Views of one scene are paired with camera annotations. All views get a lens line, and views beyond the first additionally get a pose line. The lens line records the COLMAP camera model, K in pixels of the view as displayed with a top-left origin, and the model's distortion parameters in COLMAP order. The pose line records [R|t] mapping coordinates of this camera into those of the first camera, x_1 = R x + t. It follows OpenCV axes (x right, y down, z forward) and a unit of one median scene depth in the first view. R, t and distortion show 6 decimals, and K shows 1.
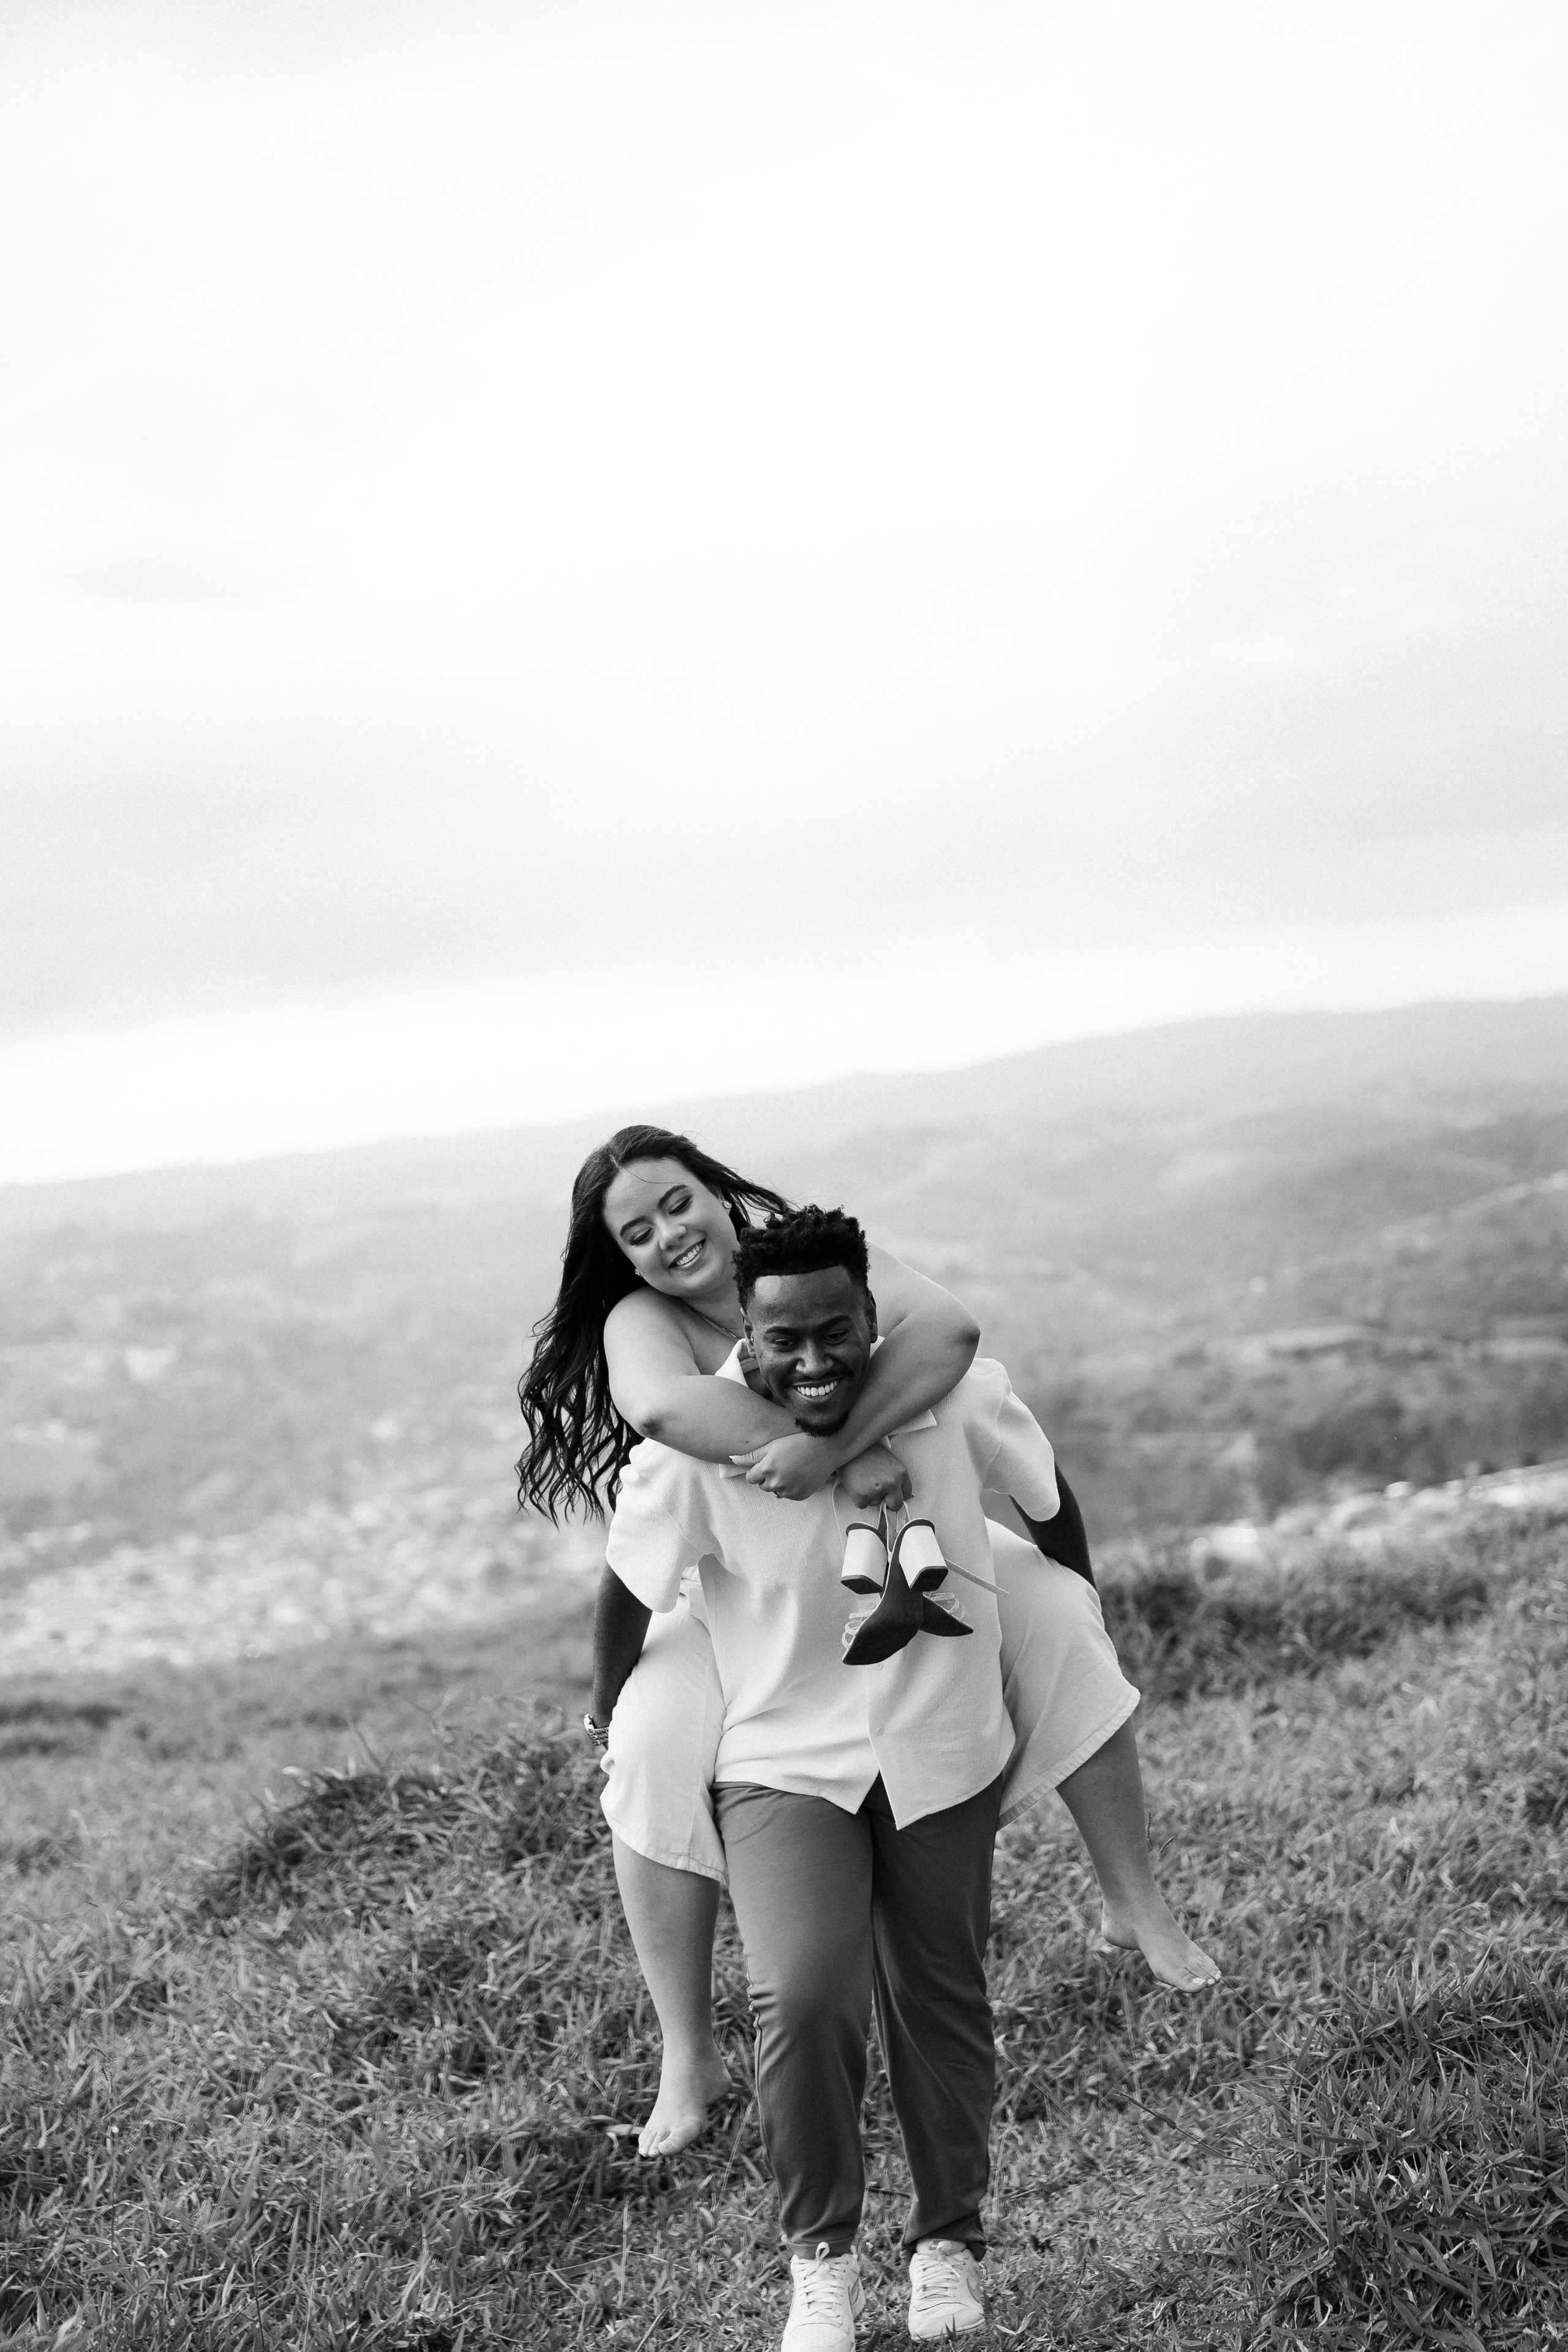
lens RADIAL K [[4681.7, 0, 752.8], [0, 4681.7, 1177.8], [0, 0, 1]] dist [0.082668, -0.914118]
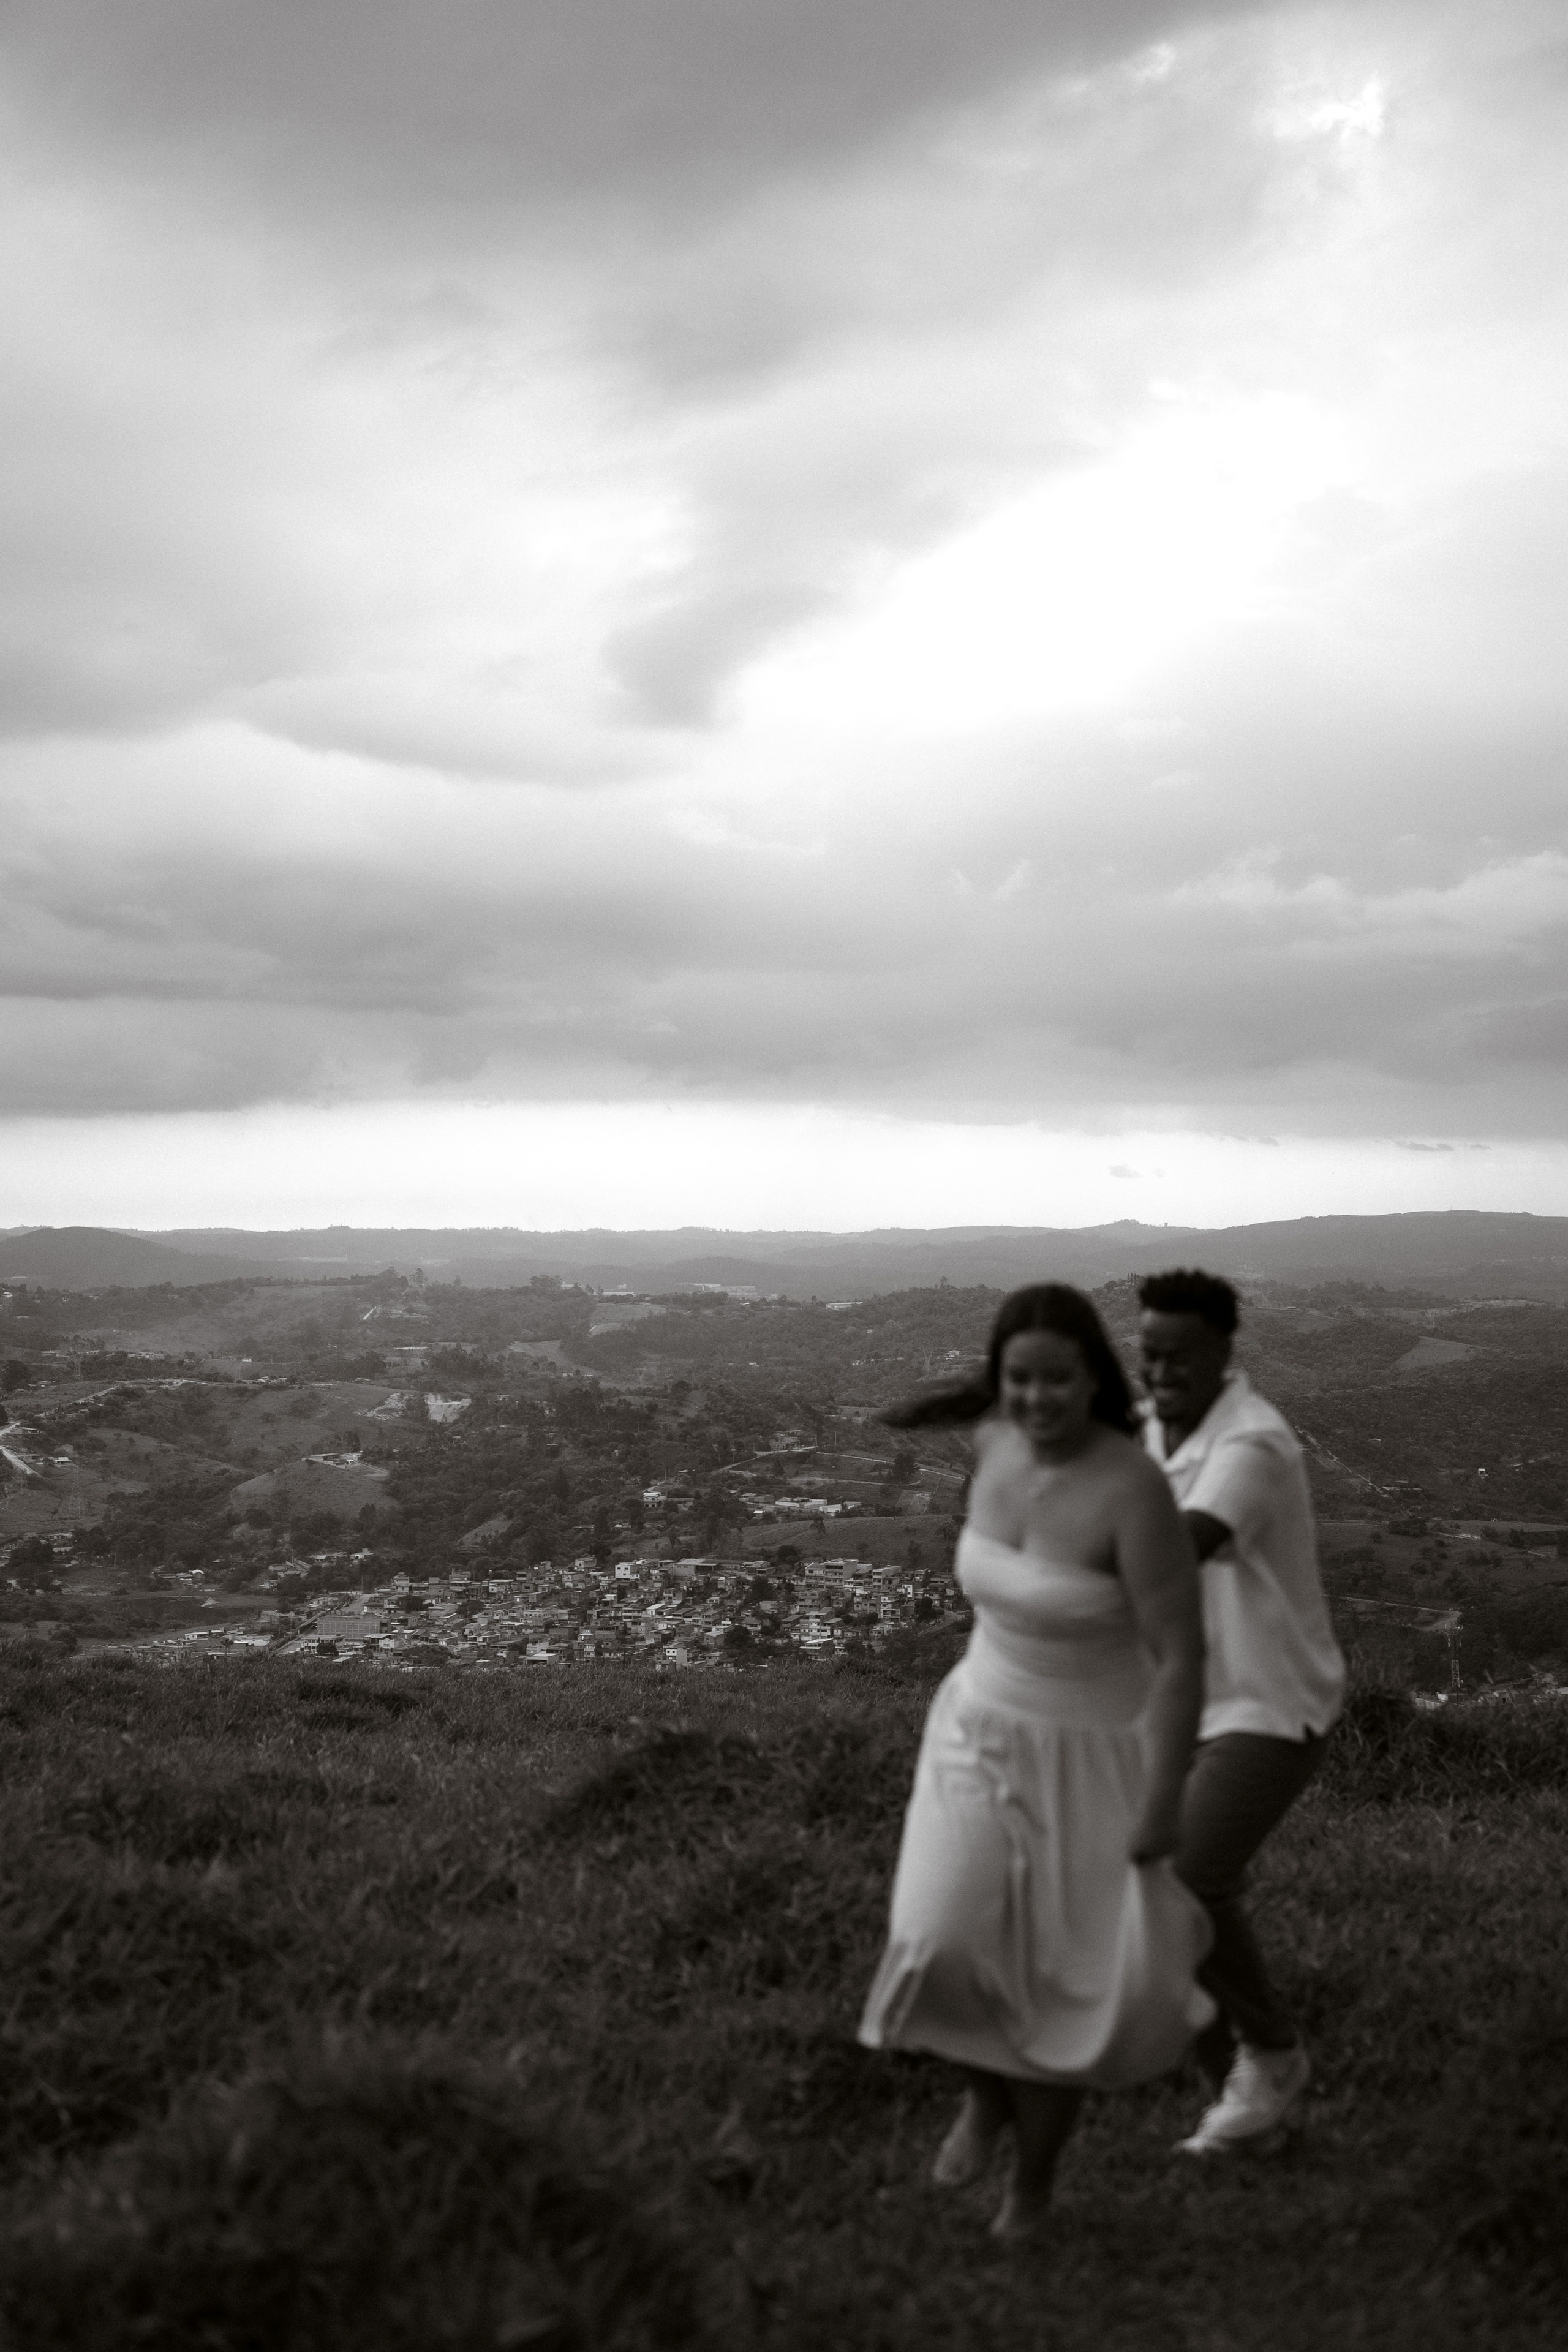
lens RADIAL K [[4289.8, 0, 703.8], [0, 4289.8, 1185.0], [0, 0, 1]] dist [0.582636, 0.298397]
pose [[0.989652, 0.122668, -0.074445, -0.015918], [-0.124460, 0.992025, -0.019912, 0.010902], [0.071409, 0.028971, 0.997026, -0.105658]]
